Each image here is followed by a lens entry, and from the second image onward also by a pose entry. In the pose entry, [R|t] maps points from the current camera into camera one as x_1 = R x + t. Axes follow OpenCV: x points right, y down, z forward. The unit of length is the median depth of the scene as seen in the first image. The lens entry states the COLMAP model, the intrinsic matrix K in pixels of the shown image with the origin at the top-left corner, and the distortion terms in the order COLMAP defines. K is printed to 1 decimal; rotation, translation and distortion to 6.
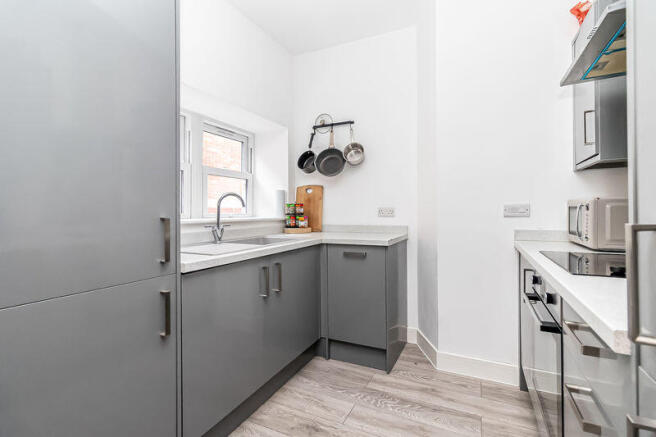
lens RADIAL K [[311.7, 0, 326.5], [0, 311.7, 210.7], [0, 0, 1]] dist [0.001689, 0.000067]
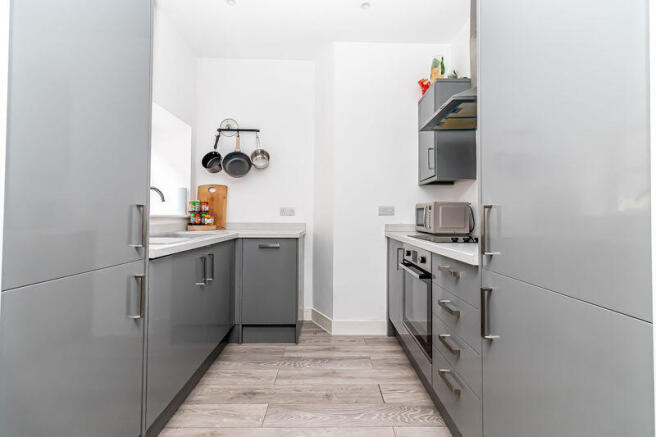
lens RADIAL K [[311.7, 0, 326.5], [0, 311.7, 210.7], [0, 0, 1]] dist [0.001689, 0.000067]
pose [[0.887849, 0.023847, 0.459517, -0.244413], [-0.013818, 0.999588, -0.025177, 0.033043], [-0.459928, 0.016004, 0.887812, -0.119162]]
